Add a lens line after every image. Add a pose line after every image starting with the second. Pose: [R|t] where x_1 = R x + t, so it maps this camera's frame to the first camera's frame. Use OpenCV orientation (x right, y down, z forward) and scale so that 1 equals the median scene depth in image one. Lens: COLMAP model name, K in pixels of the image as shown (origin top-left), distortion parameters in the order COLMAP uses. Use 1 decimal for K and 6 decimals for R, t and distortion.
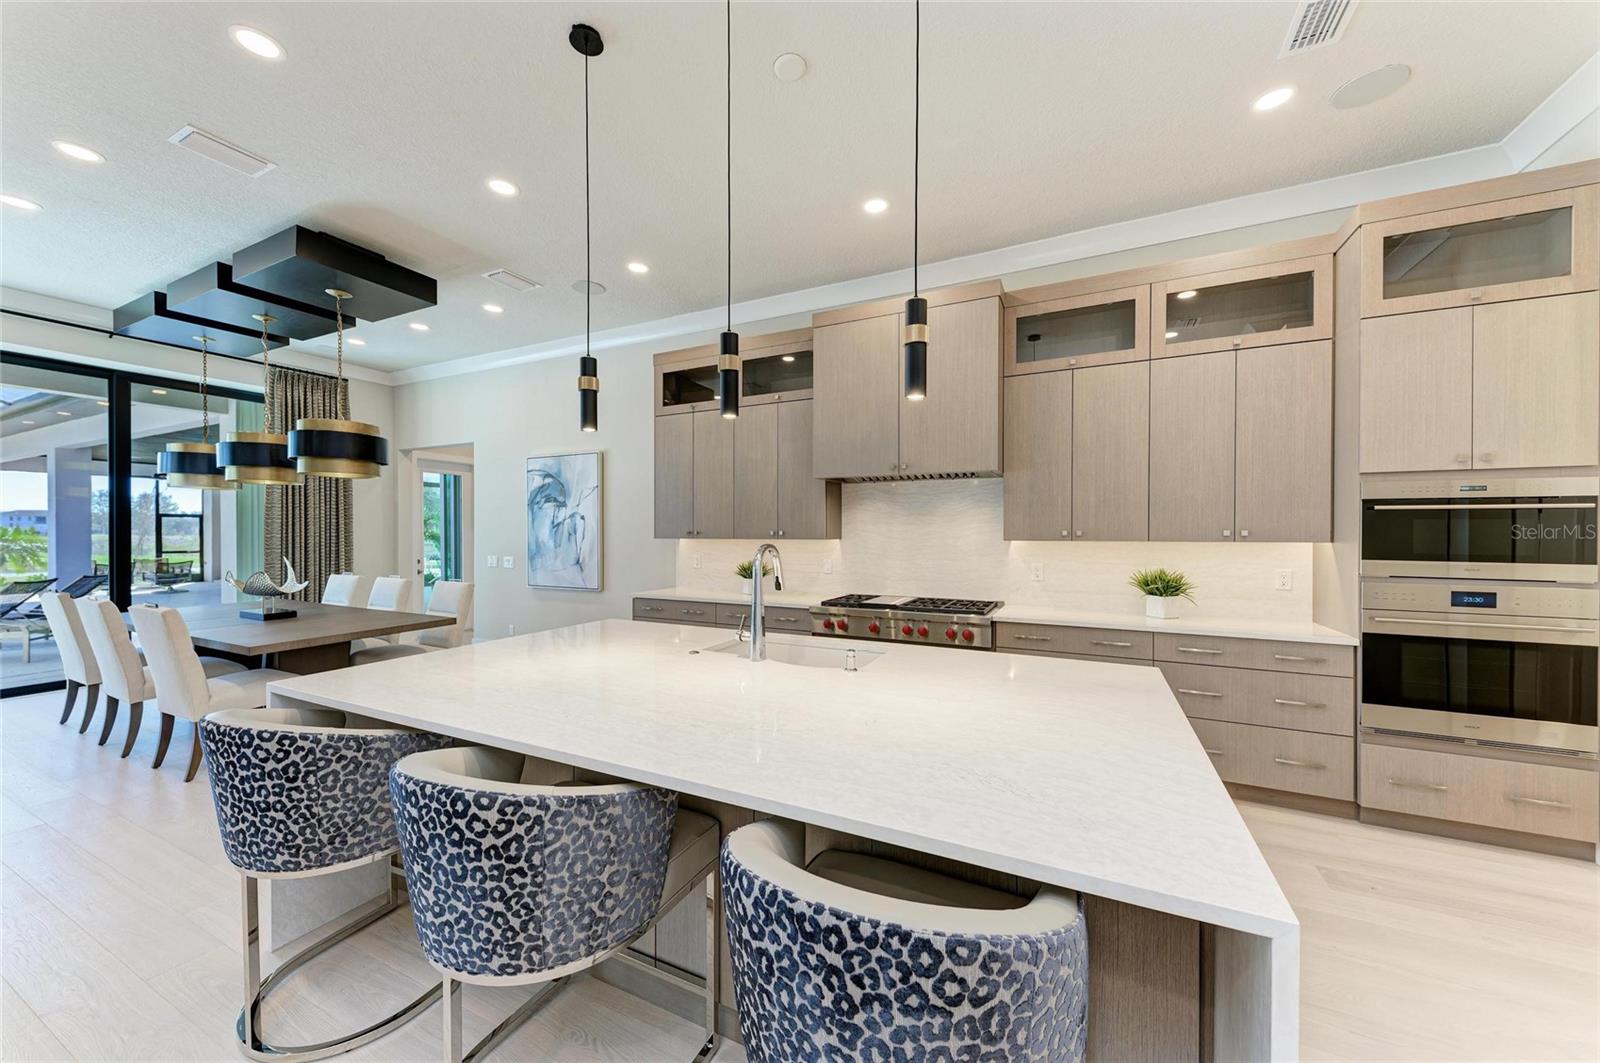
lens RADIAL K [[574.2, 0, 799.5], [0, 574.2, 541.0], [0, 0, 1]] dist [0.014647, -0.003537]
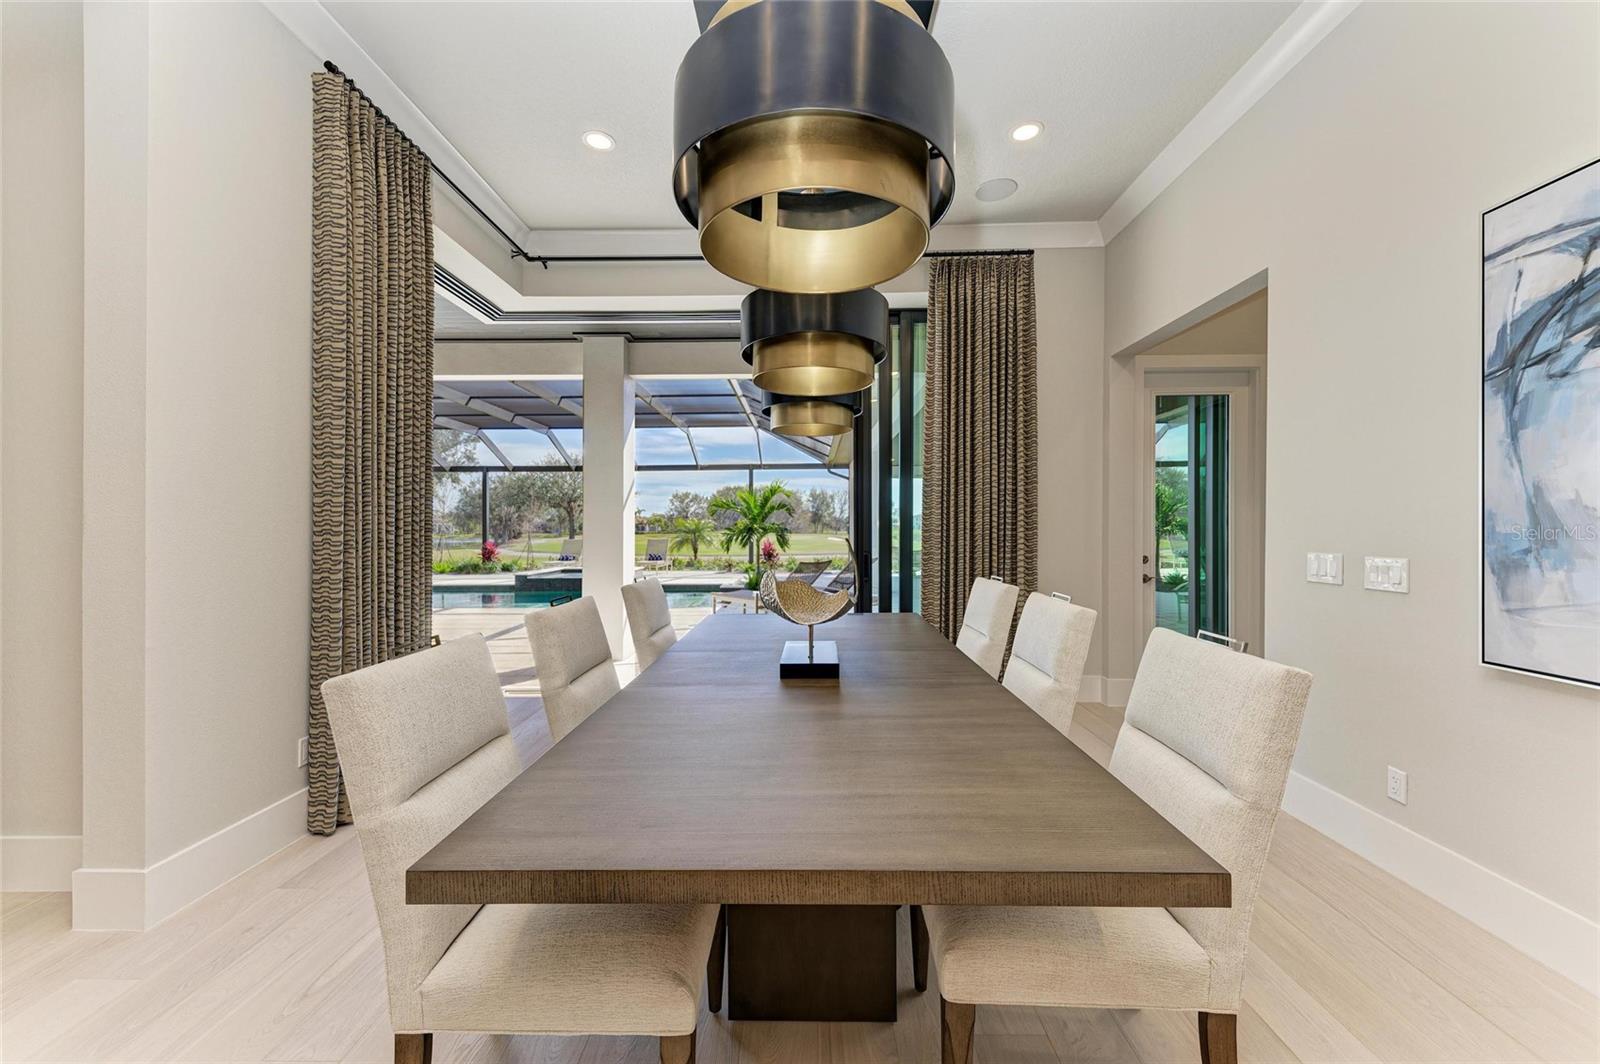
lens RADIAL K [[615.9, 0, 800.8], [0, 615.9, 525.4], [0, 0, 1]] dist [0.020081, -0.003439]
pose [[0.425179, -0.008371, -0.905070, -0.512463], [-0.007960, 0.999884, -0.012988, 0.025340], [0.905074, 0.012727, 0.425064, 0.862980]]
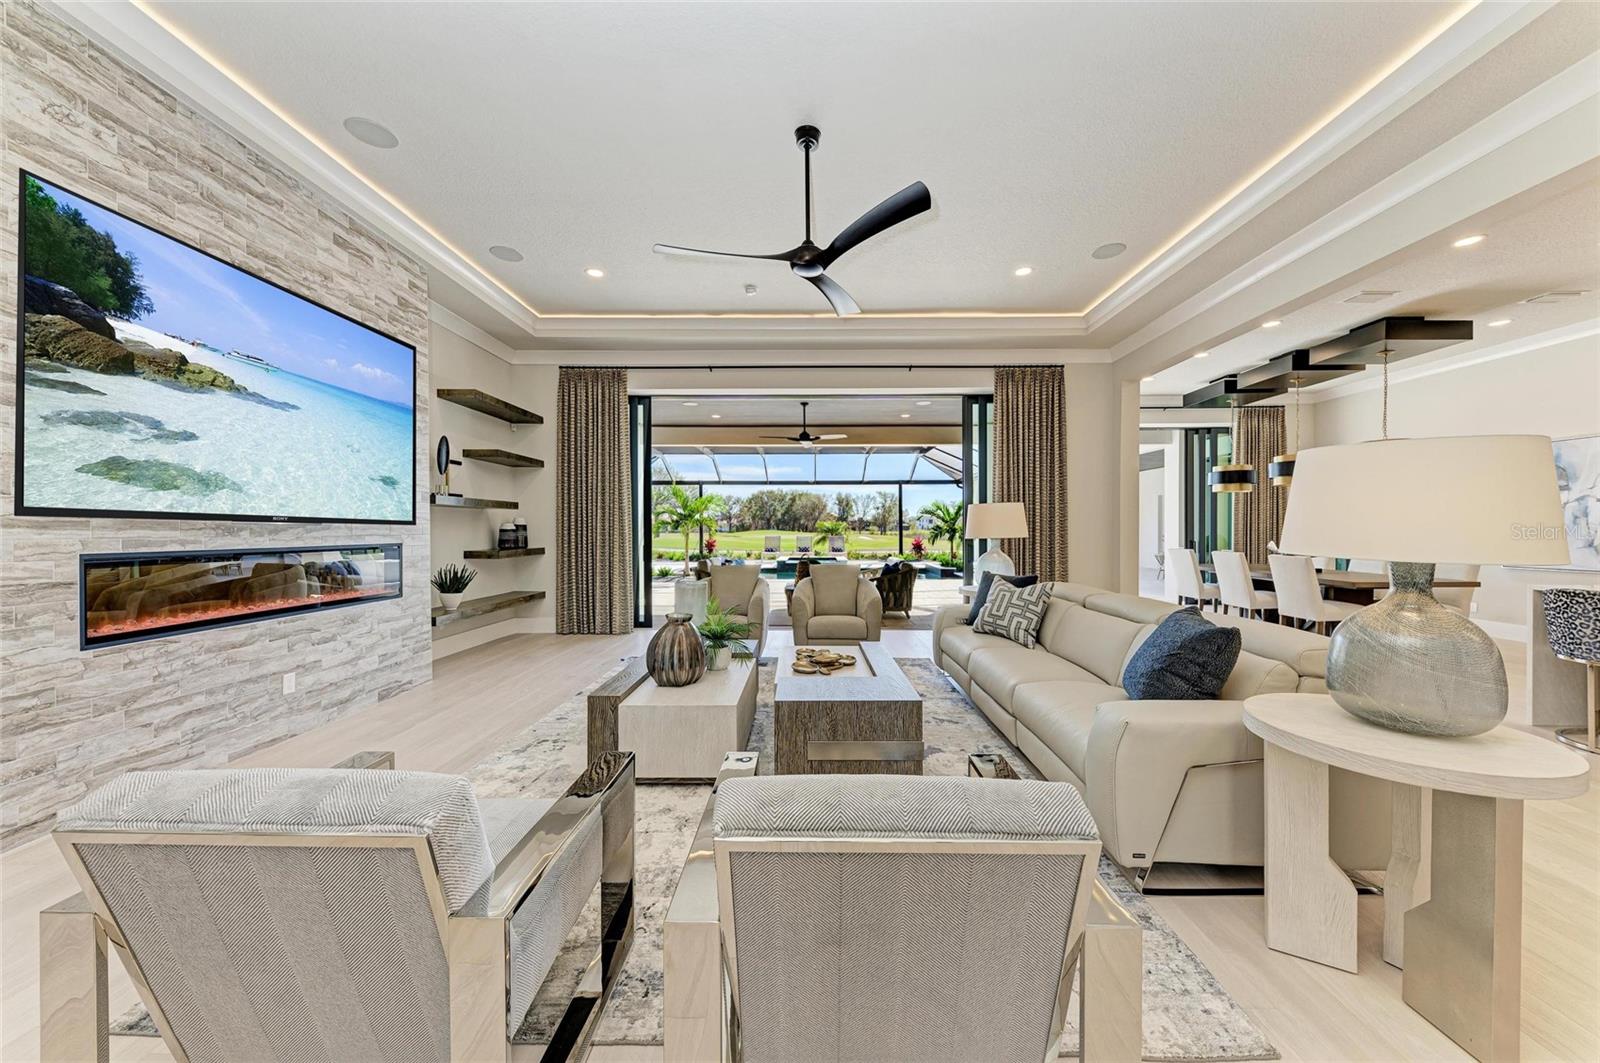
lens RADIAL K [[574.2, 0, 818.9], [0, 574.2, 530.9], [0, 0, 1]] dist [0.014647, -0.003537]
pose [[0.461389, 0.001422, -0.887197, -0.154225], [-0.013676, 0.999891, -0.005510, 0.052251], [0.887093, 0.014676, 0.461358, -0.944673]]
